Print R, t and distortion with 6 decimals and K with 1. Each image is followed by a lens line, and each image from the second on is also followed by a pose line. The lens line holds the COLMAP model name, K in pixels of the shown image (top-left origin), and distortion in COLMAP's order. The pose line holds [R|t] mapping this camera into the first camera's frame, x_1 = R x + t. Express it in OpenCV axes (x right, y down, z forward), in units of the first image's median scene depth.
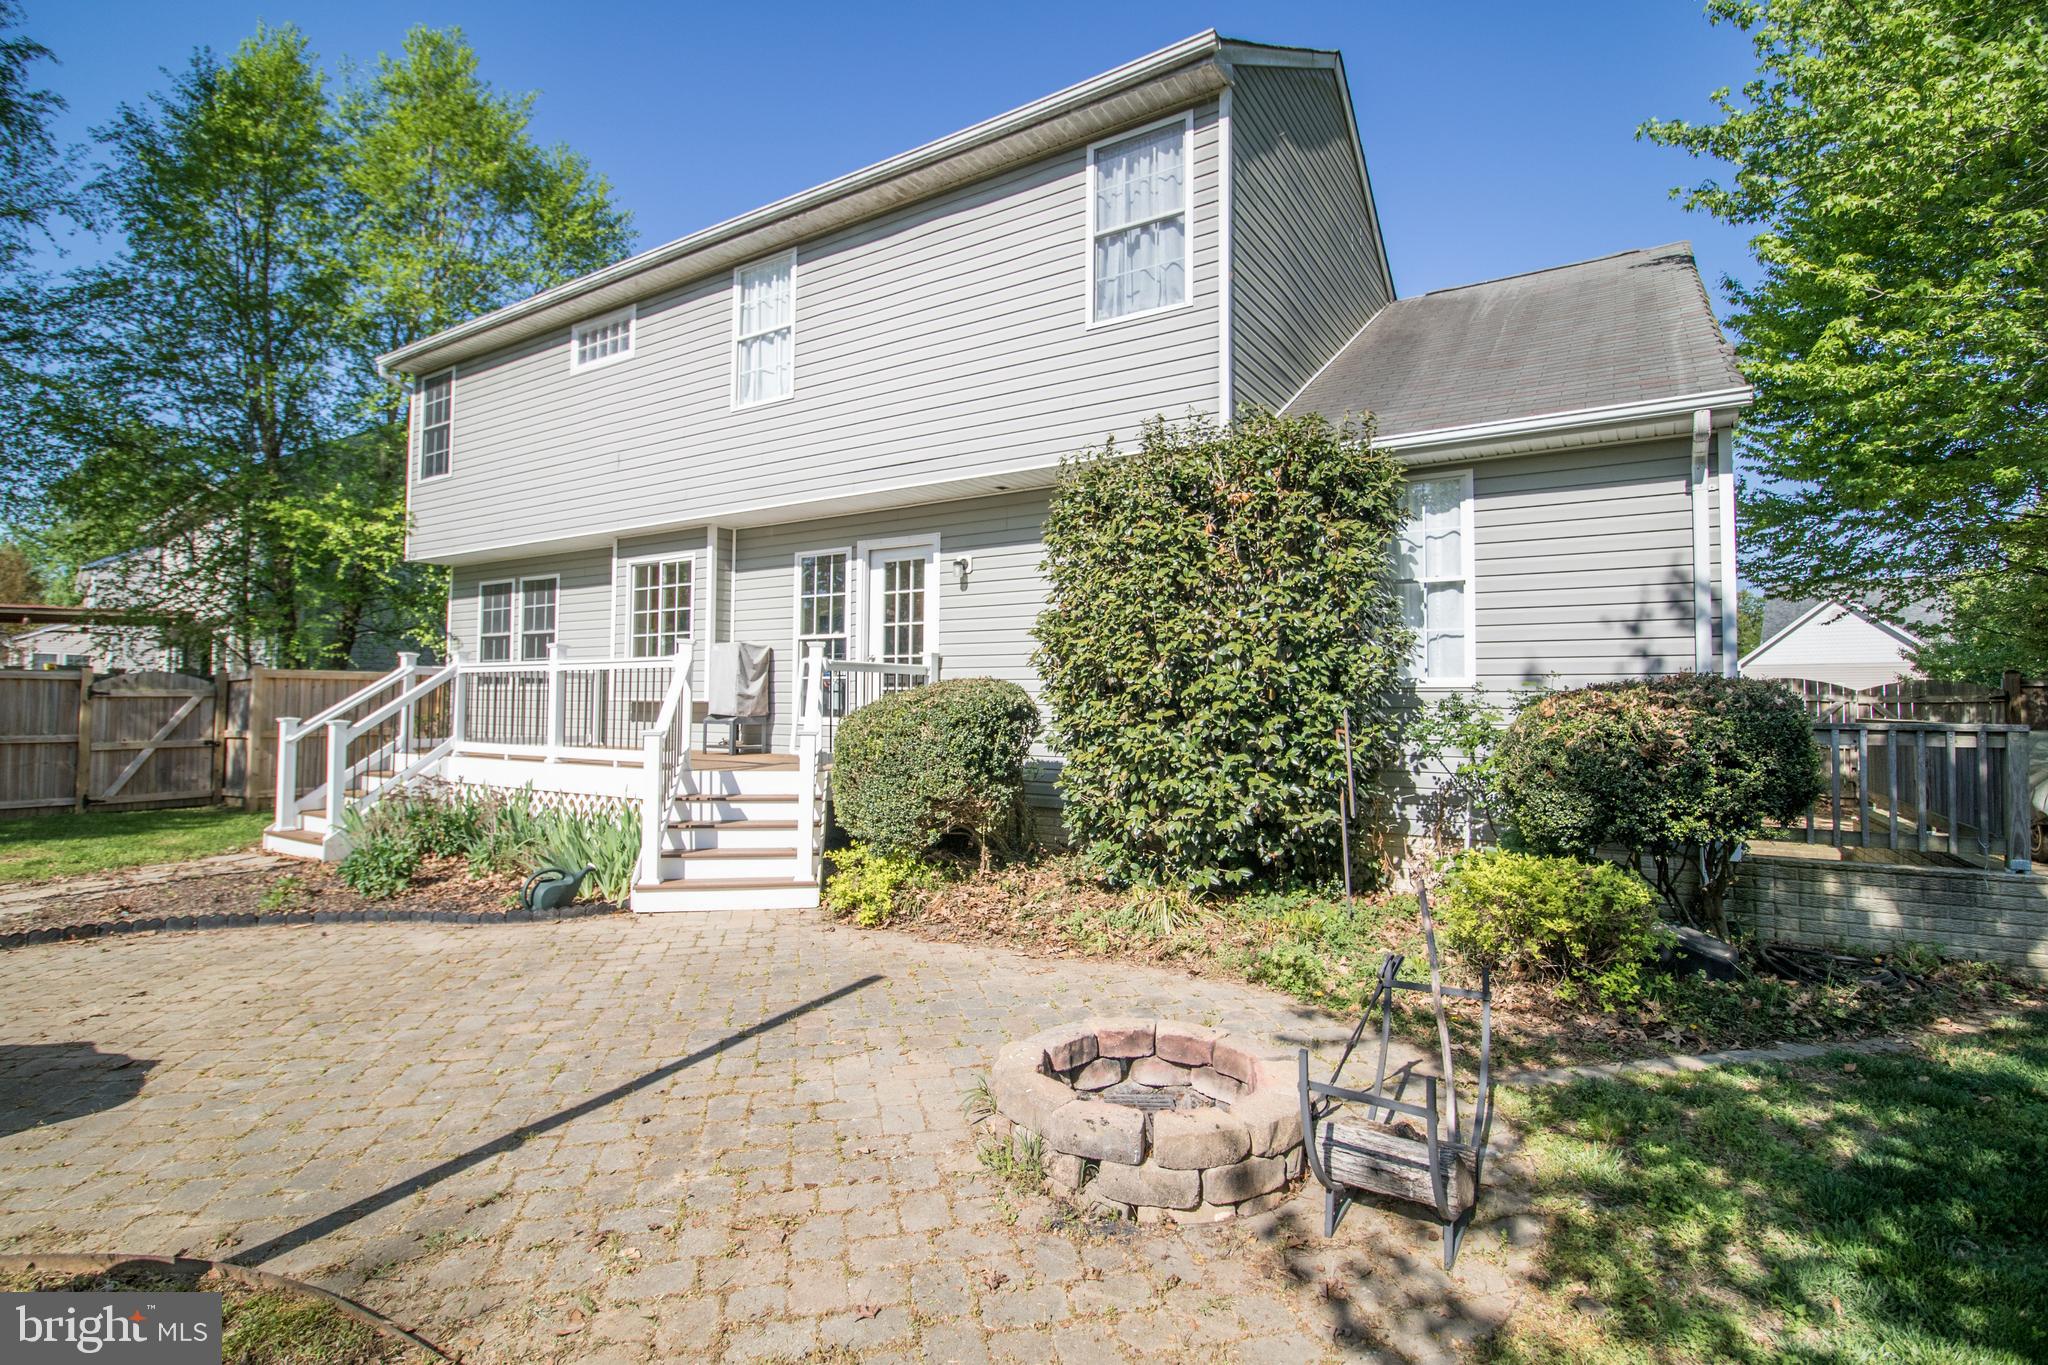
lens RADIAL K [[968.6, 0, 1019.1], [0, 968.6, 671.2], [0, 0, 1]] dist [0.014489, -0.021208]
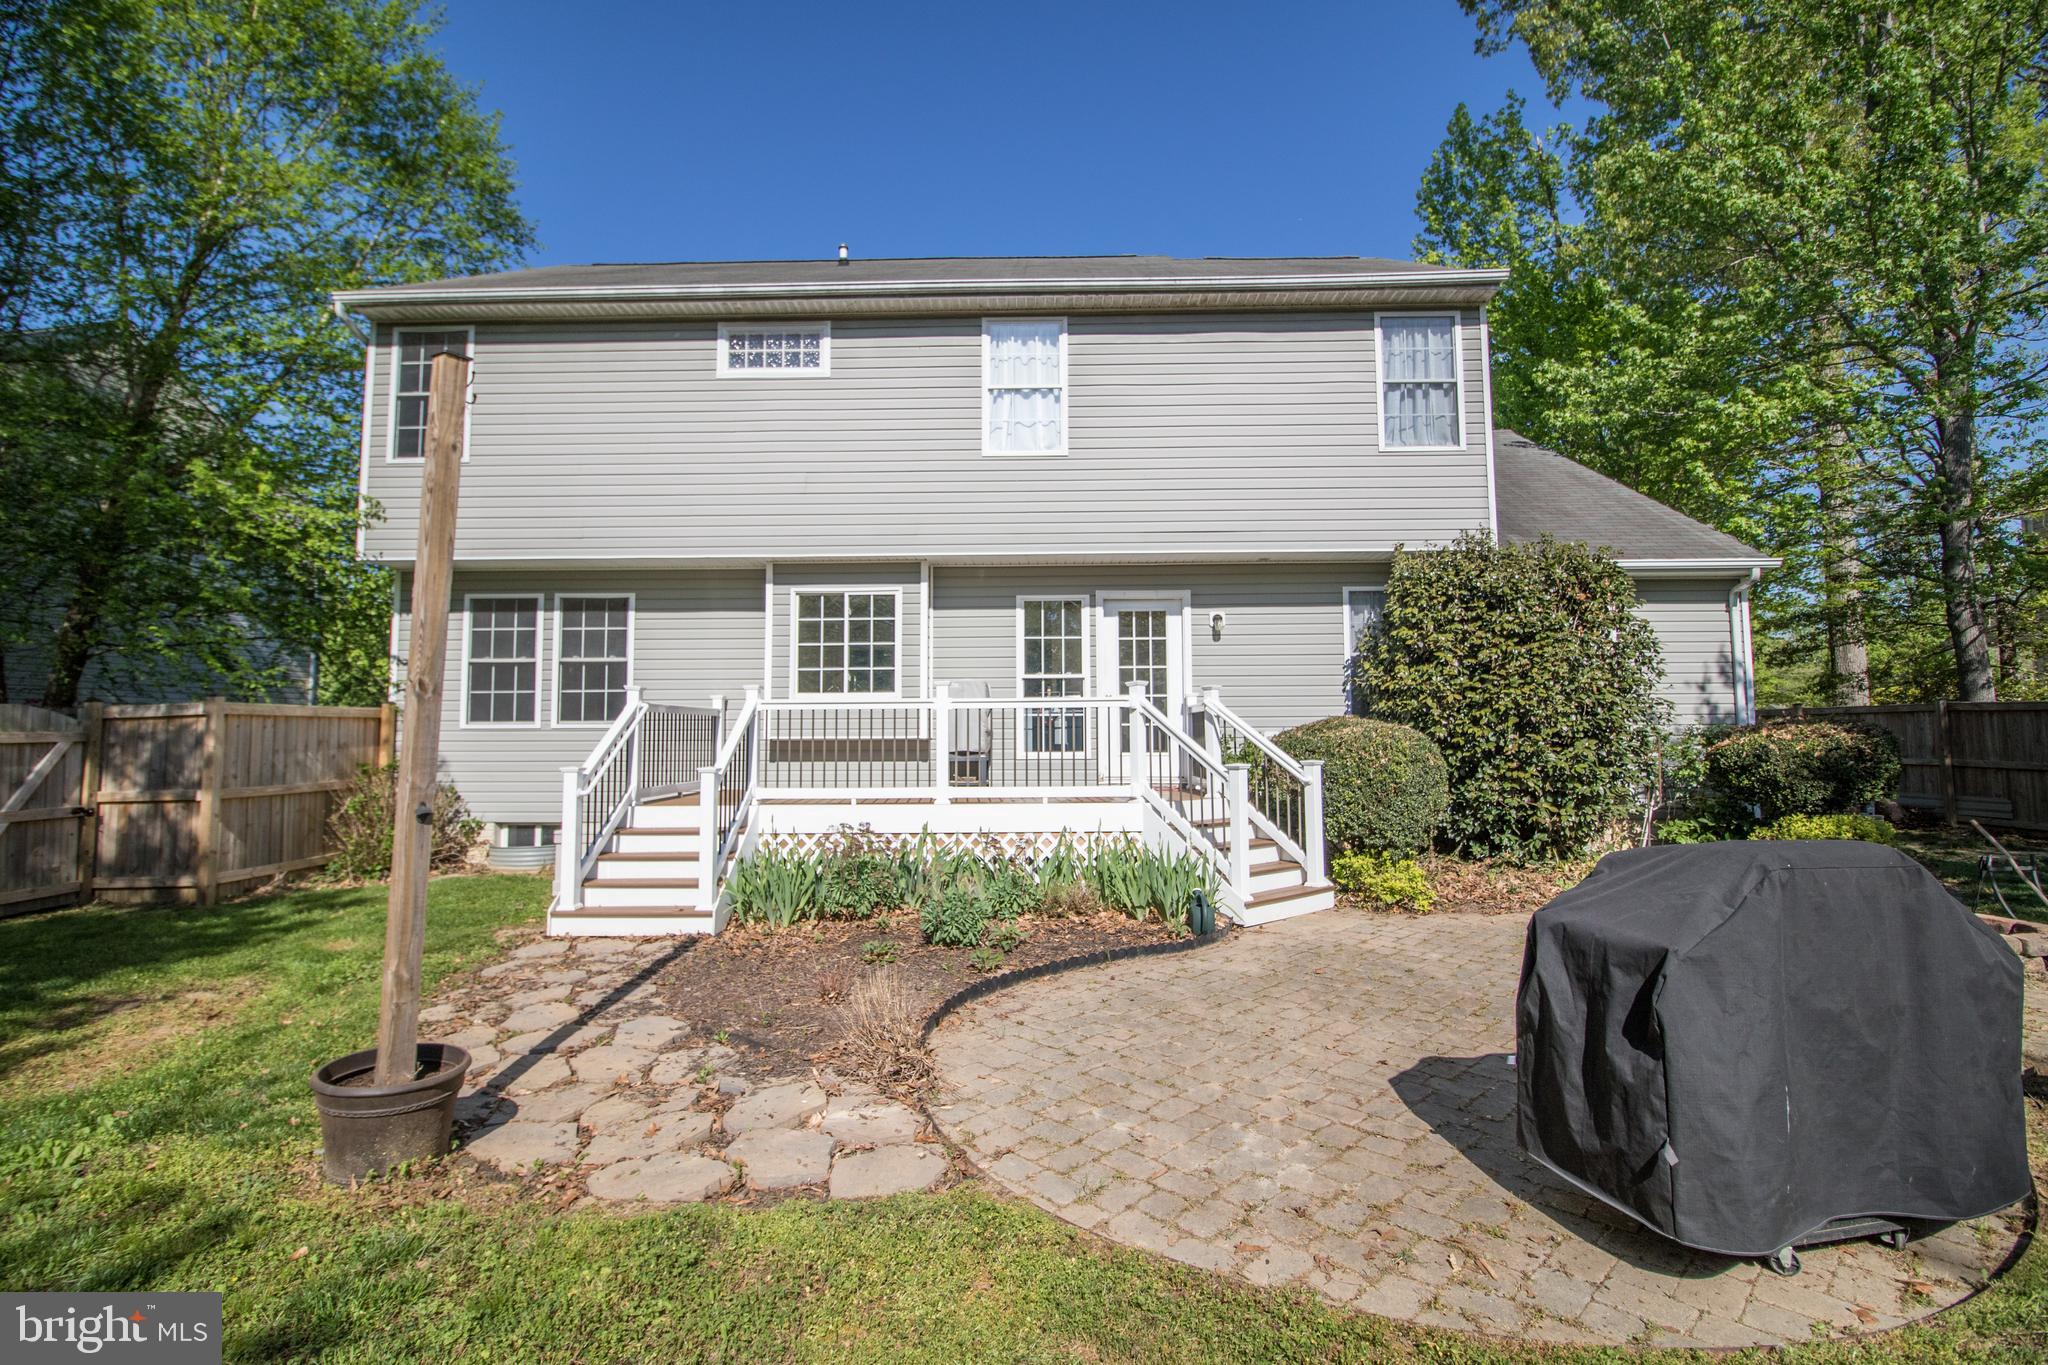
lens RADIAL K [[947.0, 0, 1020.3], [0, 947.0, 670.3], [0, 0, 1]] dist [0.001931, -0.013895]
pose [[0.852035, 0.024906, 0.522891, -0.778977], [-0.005745, 0.999252, -0.038234, -0.002444], [-0.523453, 0.029572, 0.851541, 0.133459]]
